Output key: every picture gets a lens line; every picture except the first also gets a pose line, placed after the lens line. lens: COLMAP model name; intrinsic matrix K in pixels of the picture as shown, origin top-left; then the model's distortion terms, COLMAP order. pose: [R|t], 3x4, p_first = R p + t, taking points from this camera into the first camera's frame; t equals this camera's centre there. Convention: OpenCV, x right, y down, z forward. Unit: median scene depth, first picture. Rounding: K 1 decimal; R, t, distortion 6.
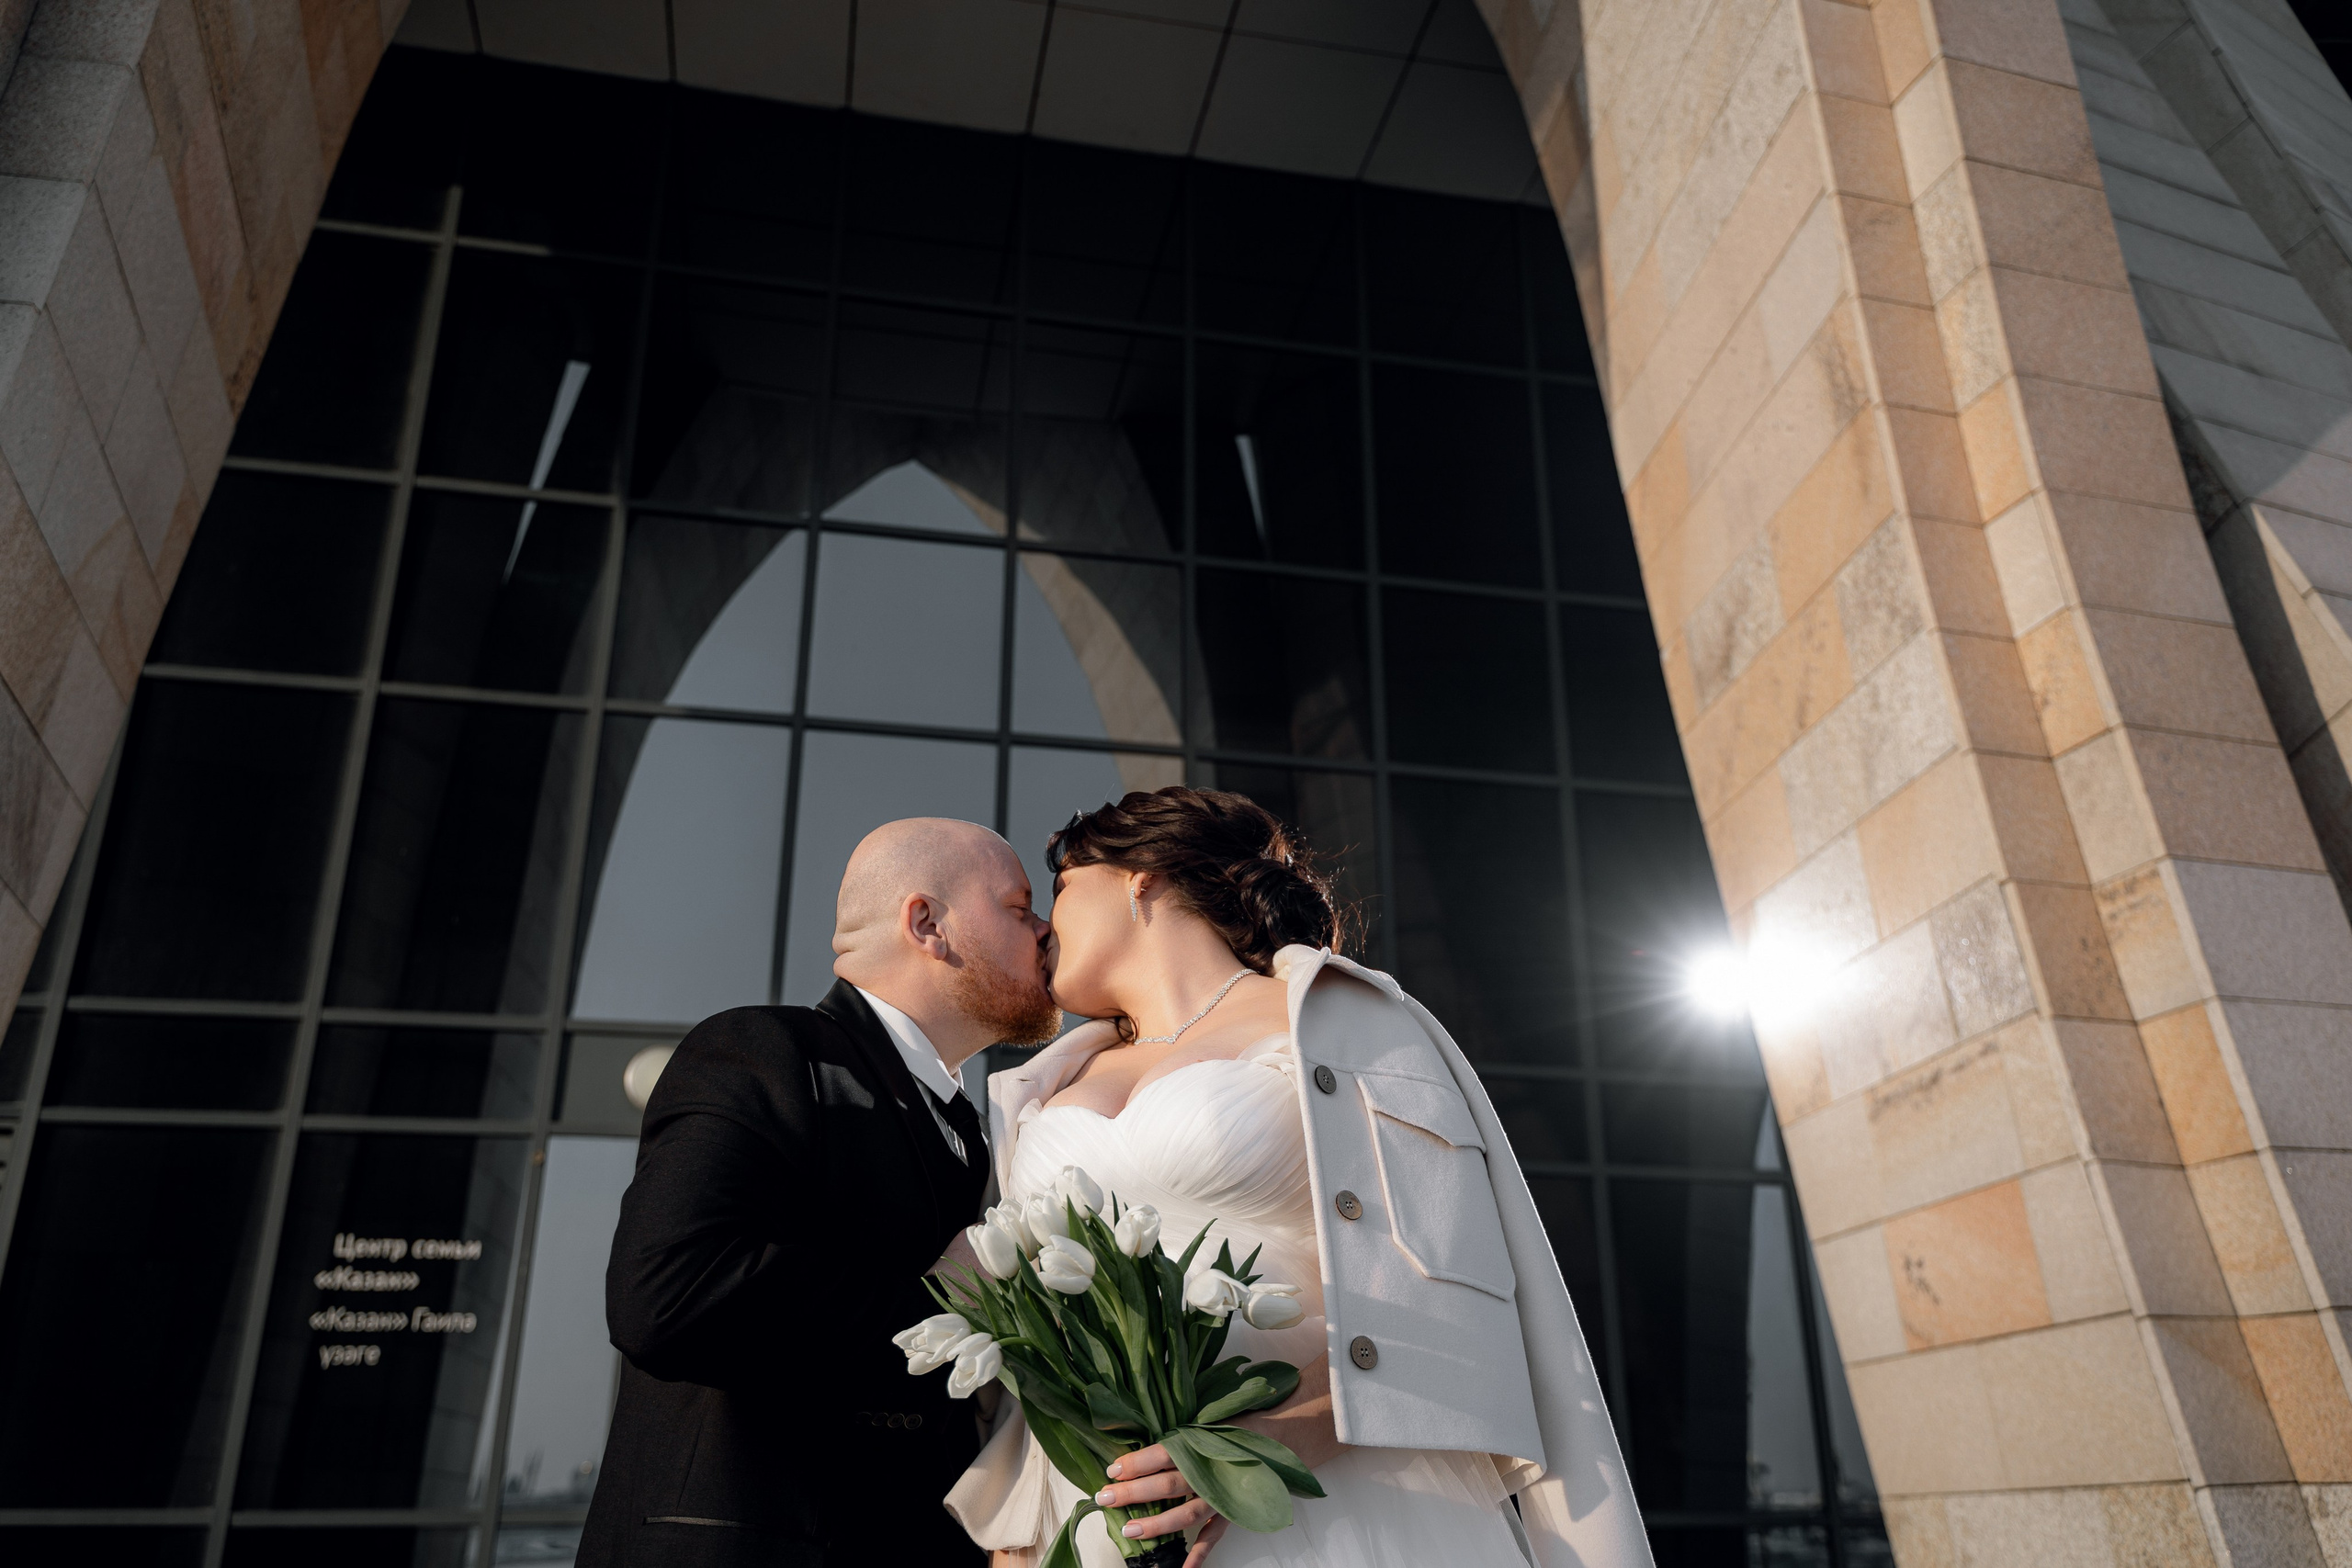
lens RADIAL K [[1870.6, 0, 1176.0], [0, 1870.6, 784.0], [0, 0, 1]] dist [0.055731, -0.056430]
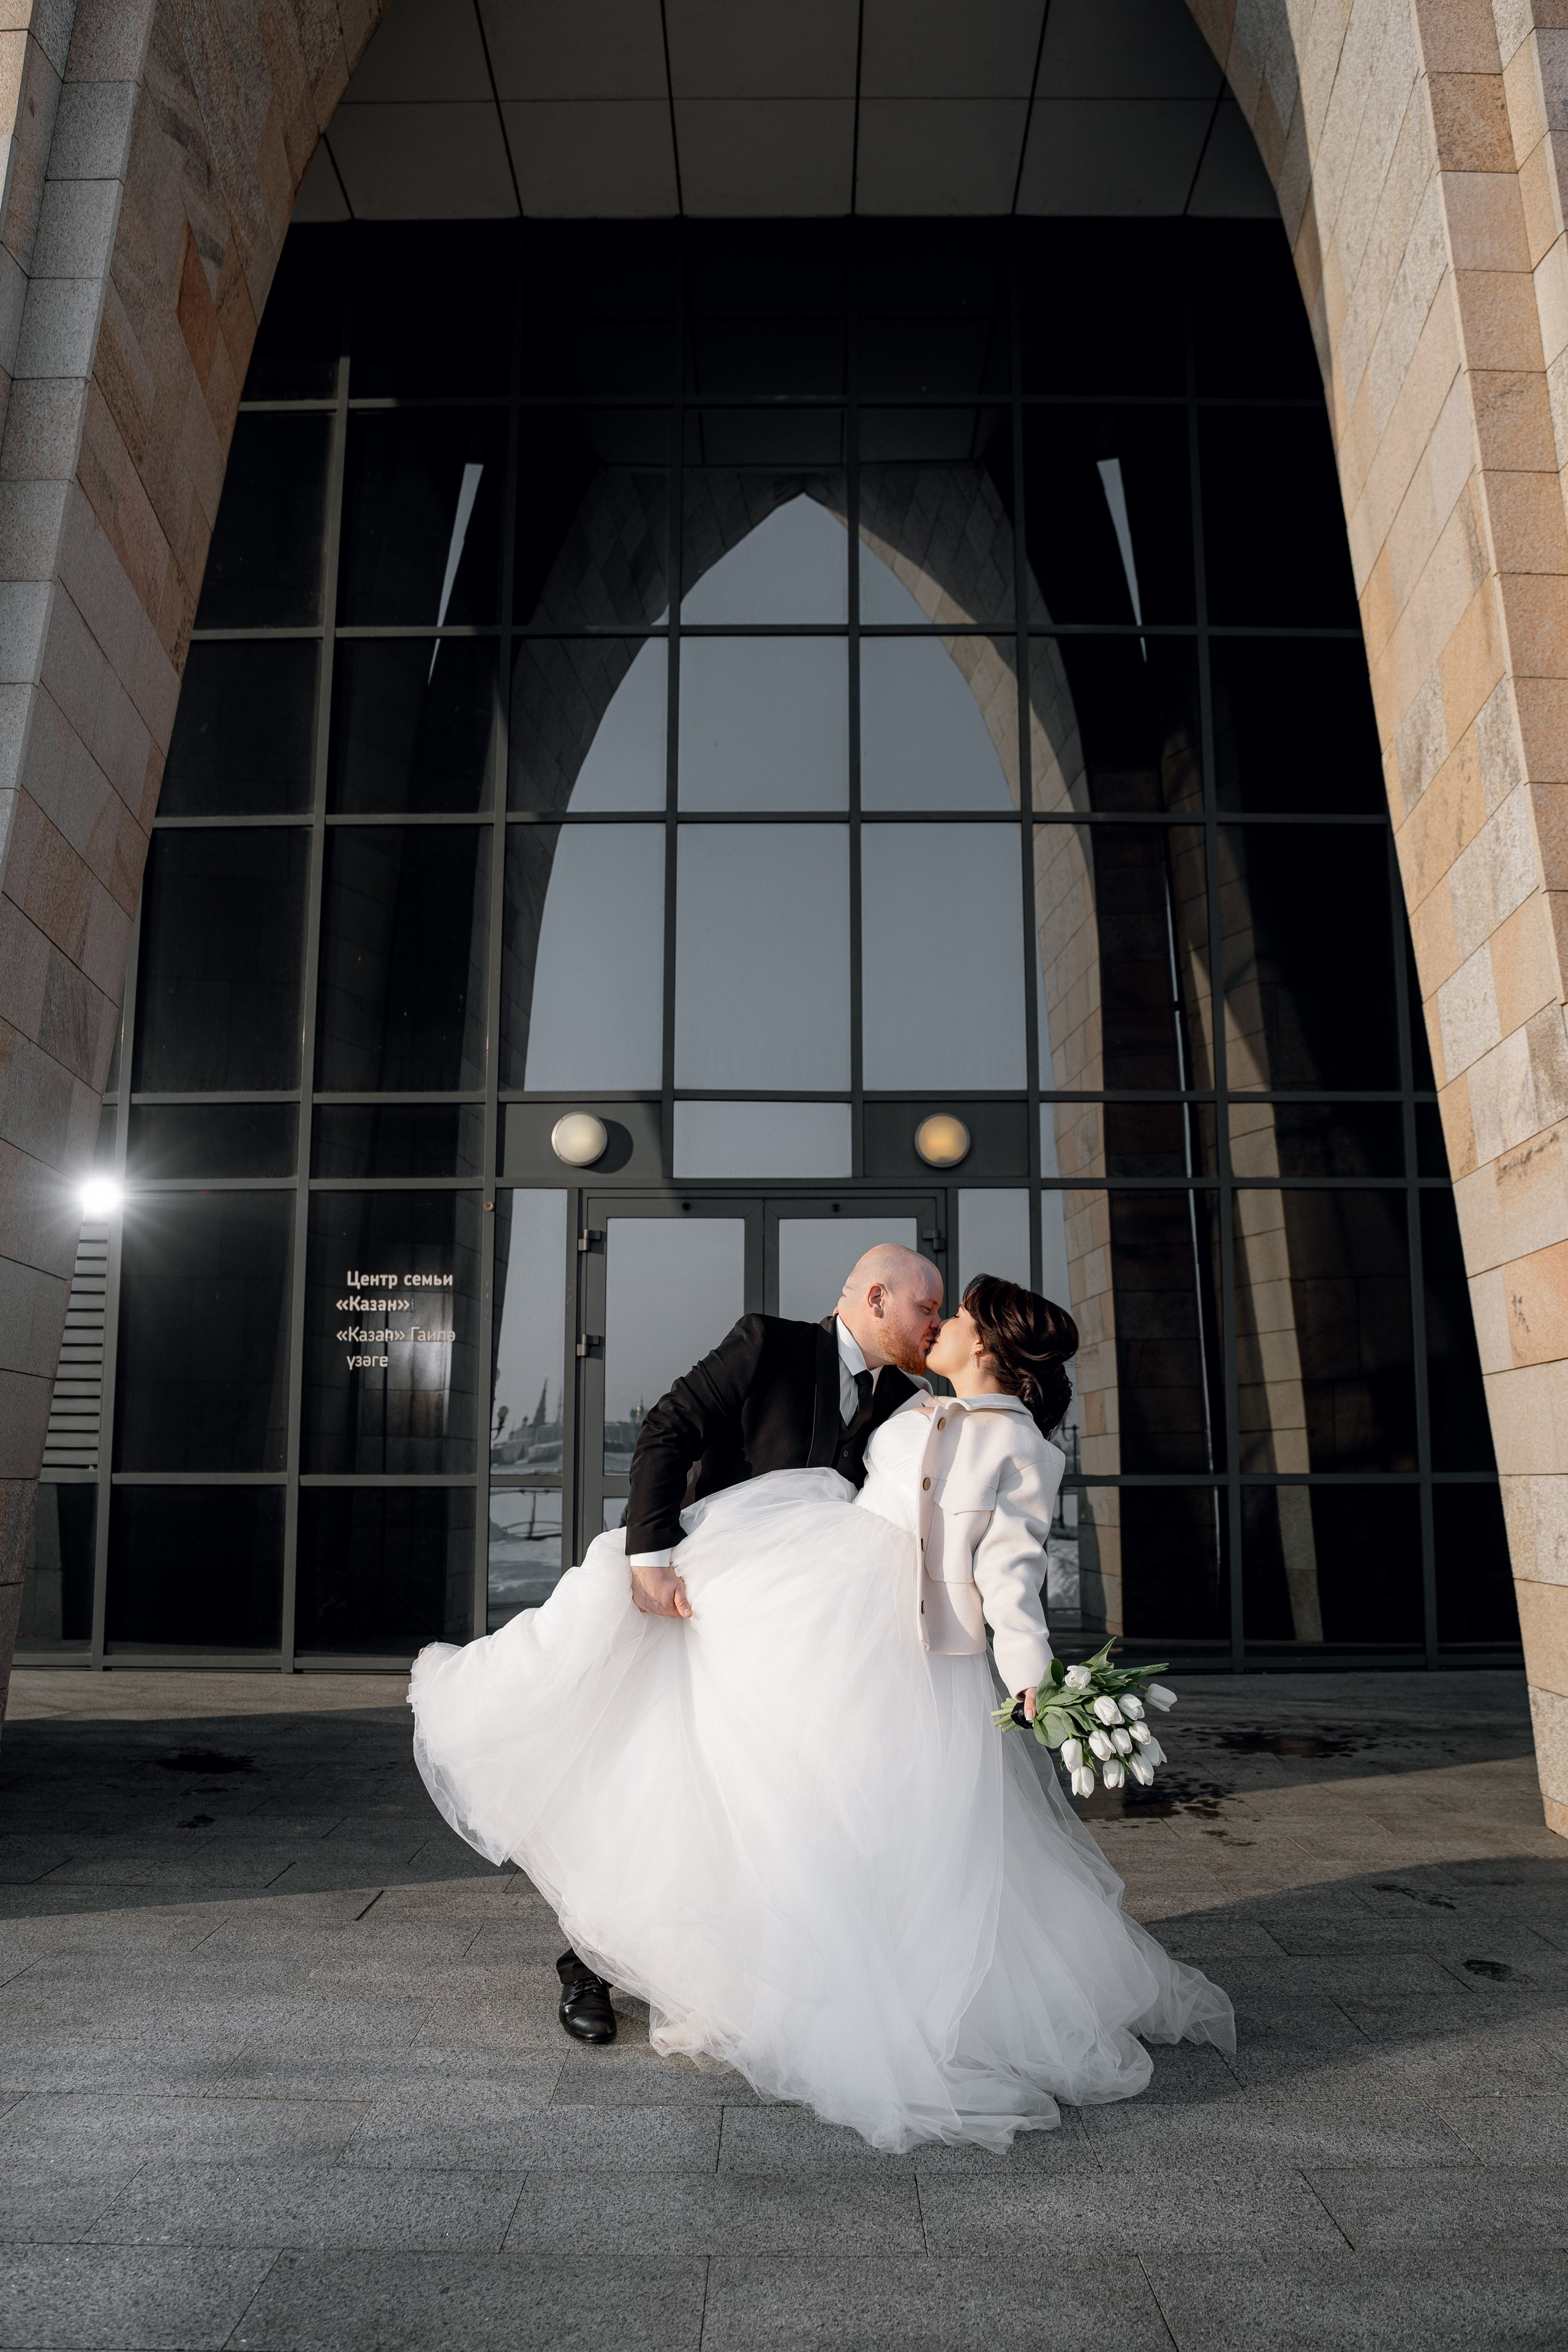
lens RADIAL K [[1933.9, 0, 792.8], [0, 1933.9, 1176.4], [0, 0, 1]] dist [-0.116175, 0.083036]
pose [[0.978916, -0.031408, -0.201833, 0.116378], [0.076158, 0.972980, 0.217970, -0.084728], [0.189534, -0.228745, 0.954857, -0.166615]]
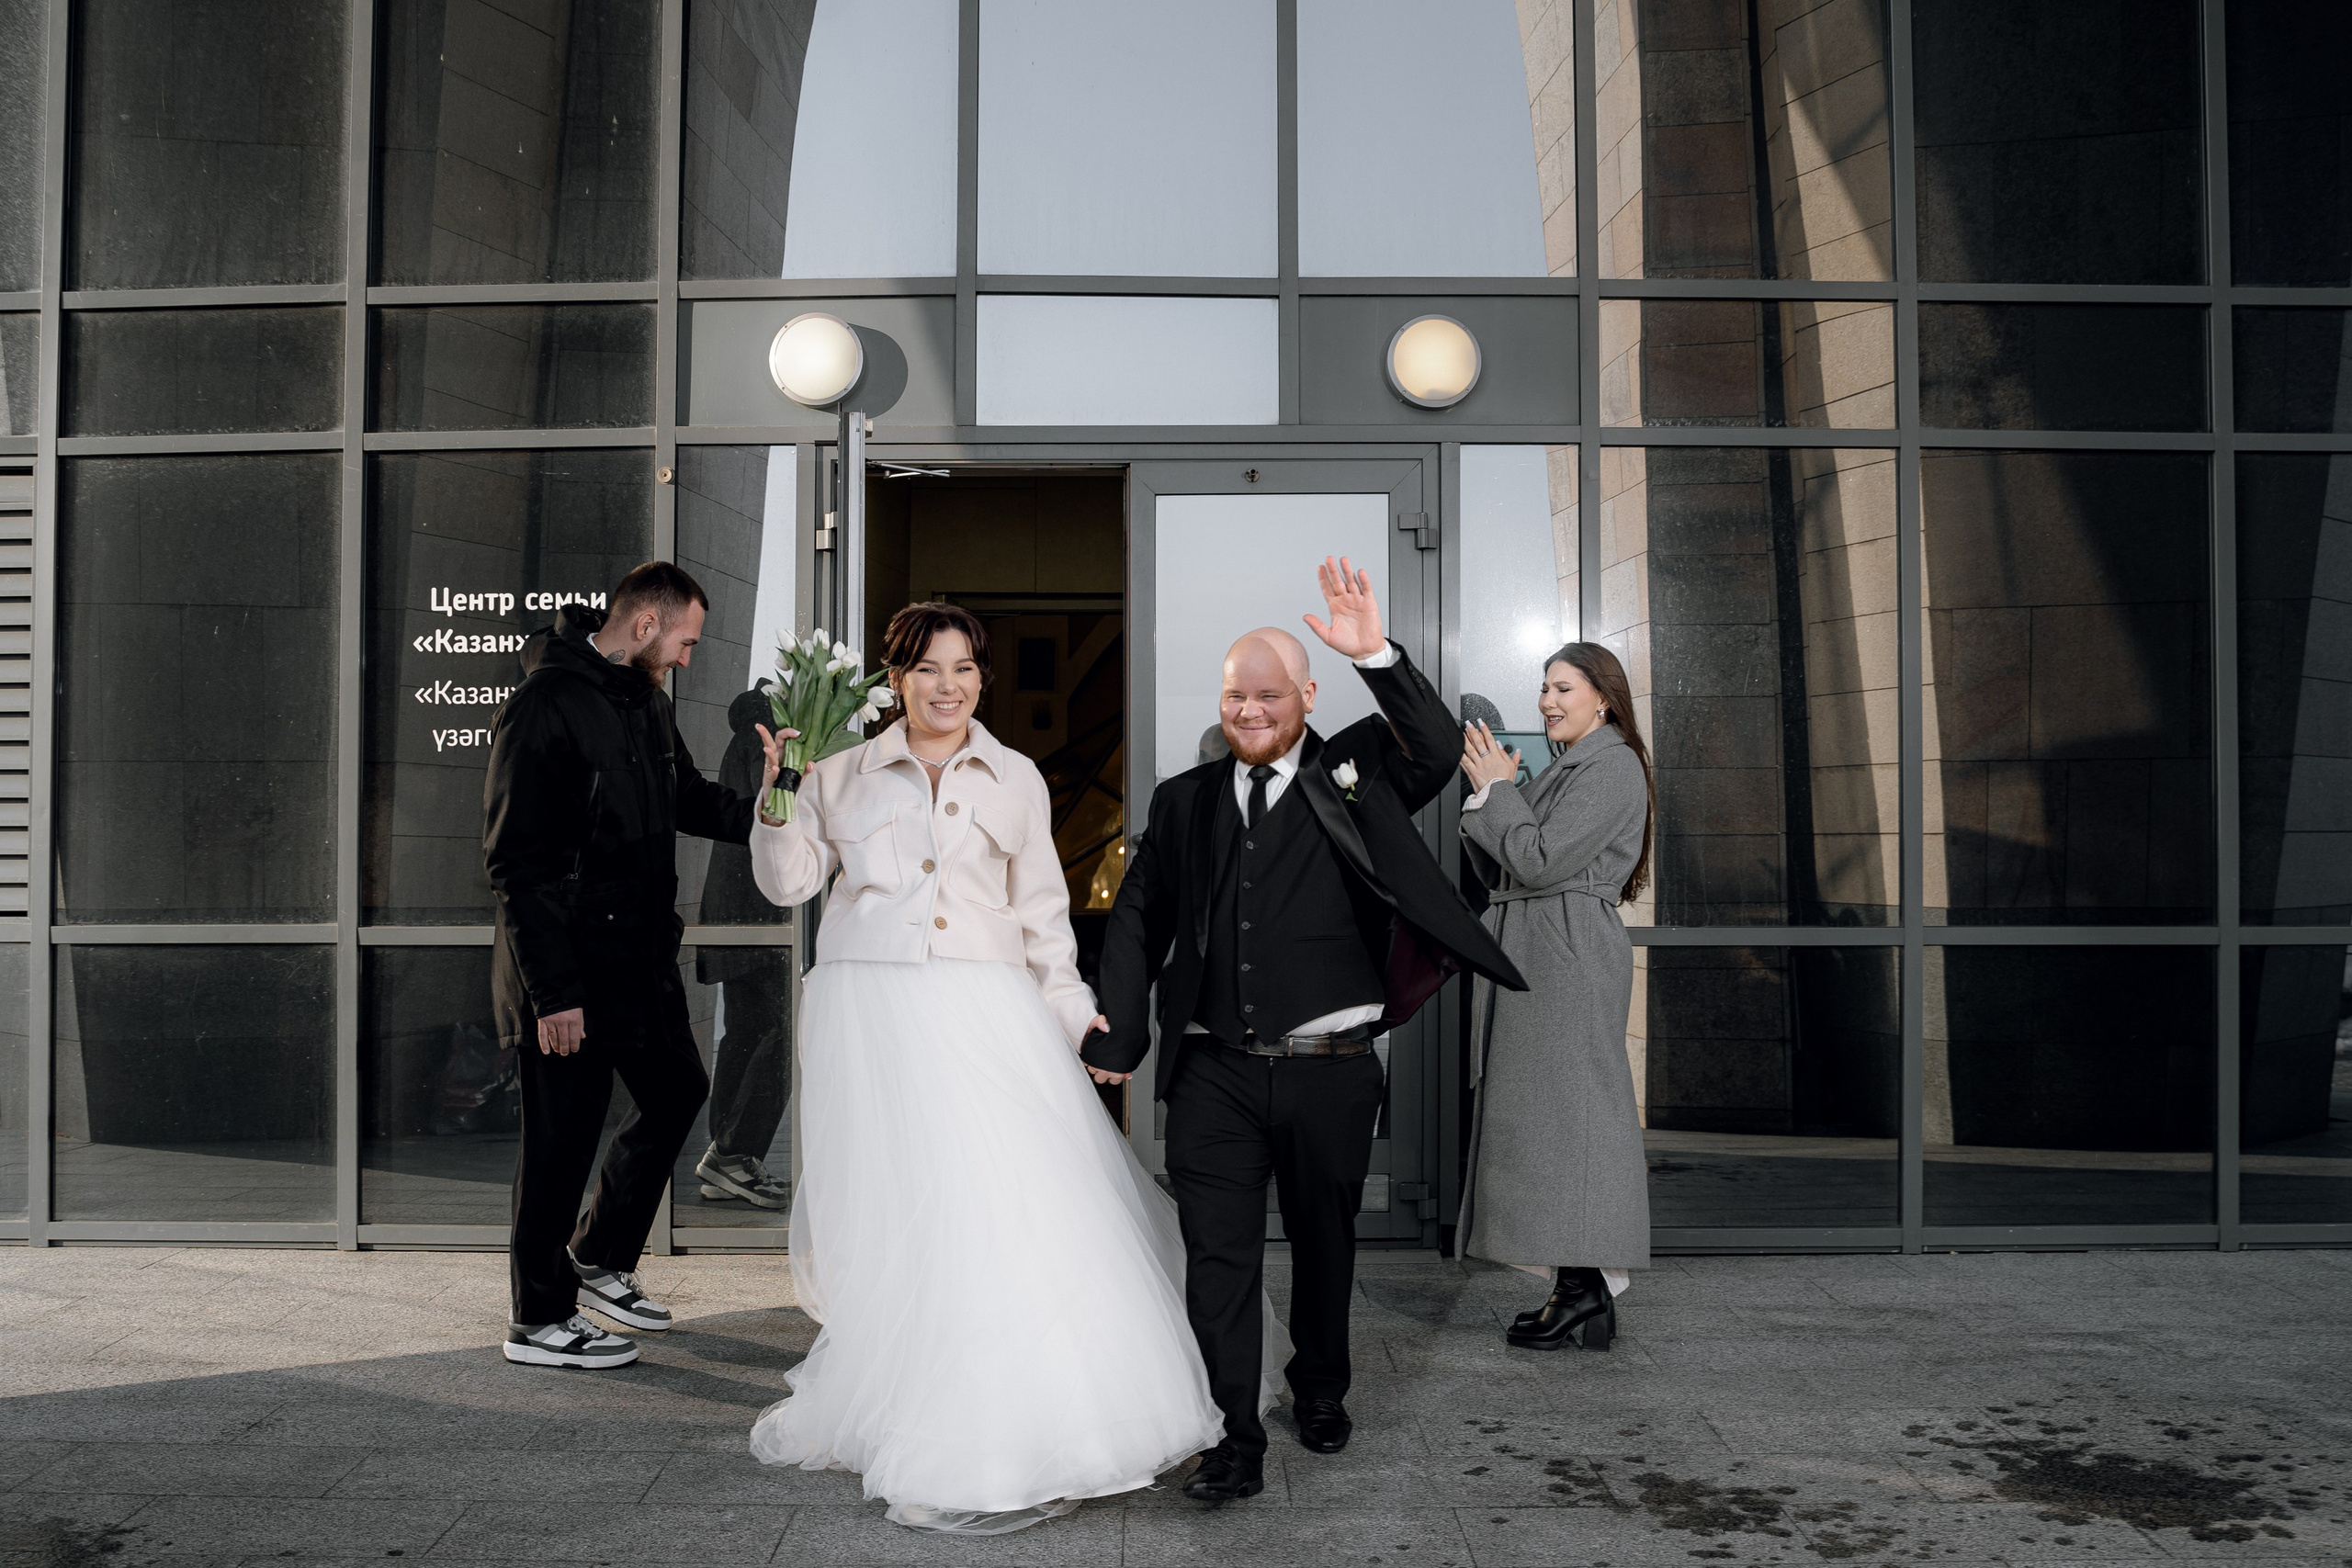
lens RADIAL K [[2079.7, 0, 1156.9], [0, 2079.7, 813.6], [0, 0, 1]] dist [-0.087579, 0.008549]
pose [[0.977888, -0.001436, -0.209124, 0.012624], [0.077012, 0.932178, 0.353714, 0.057720], [0.194433, -0.361998, 0.911676, 0.287626]]
